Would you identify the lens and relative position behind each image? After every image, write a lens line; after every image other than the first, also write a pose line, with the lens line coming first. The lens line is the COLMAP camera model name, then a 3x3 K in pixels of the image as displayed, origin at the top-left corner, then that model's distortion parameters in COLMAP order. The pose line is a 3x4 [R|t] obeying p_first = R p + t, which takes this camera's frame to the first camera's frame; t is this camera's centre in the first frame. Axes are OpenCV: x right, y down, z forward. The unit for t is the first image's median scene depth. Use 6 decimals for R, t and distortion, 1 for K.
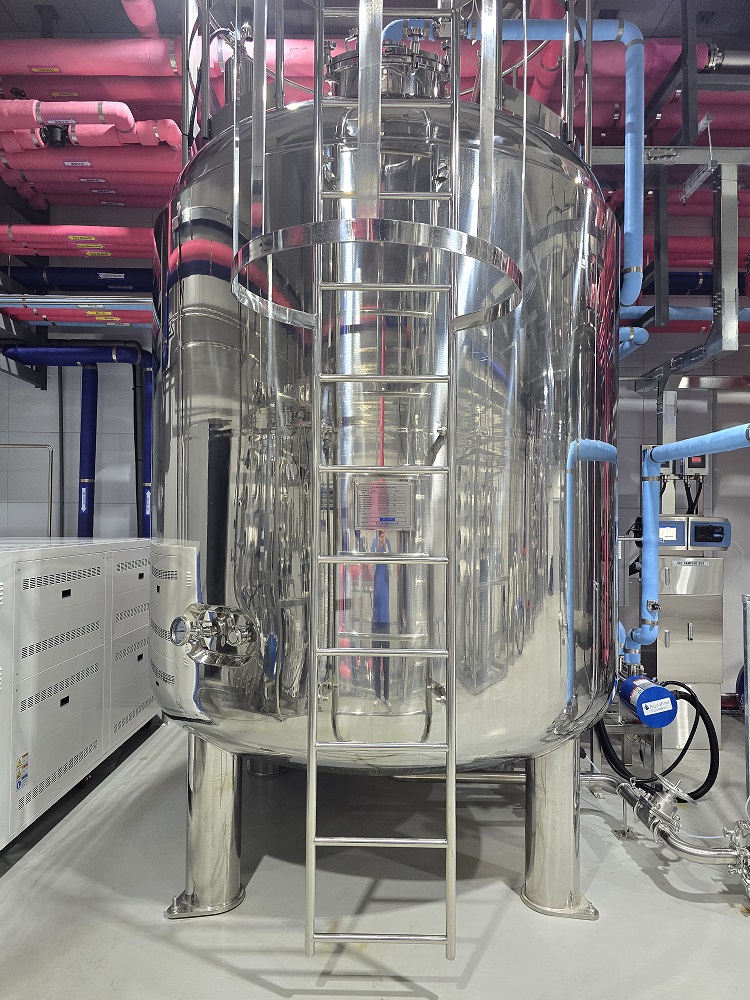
lens RADIAL K [[678.4, 0, 375.0], [0, 678.4, 500.0], [0, 0, 1]] dist [0.039959, -0.007796]
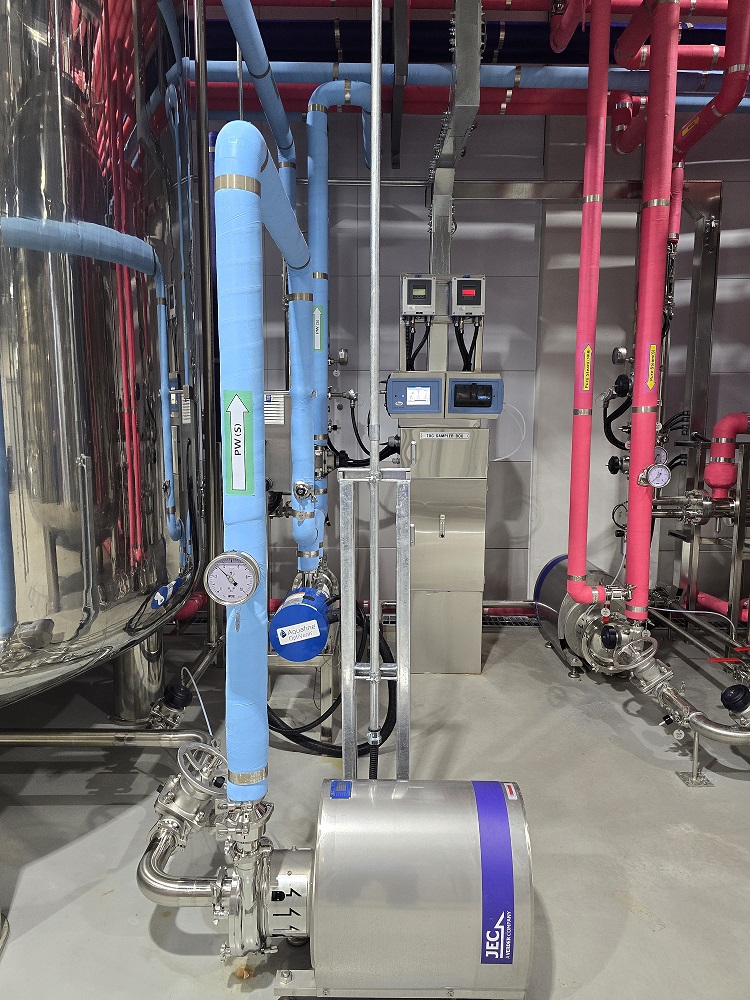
lens RADIAL K [[678.4, 0, 375.0], [0, 678.4, 500.0], [0, 0, 1]] dist [0.039959, -0.007796]
pose [[0.999928, -0.007611, -0.009281, 0.392035], [0.008887, 0.989211, 0.146225, 0.053434], [0.008068, -0.146297, 0.989208, 0.265327]]
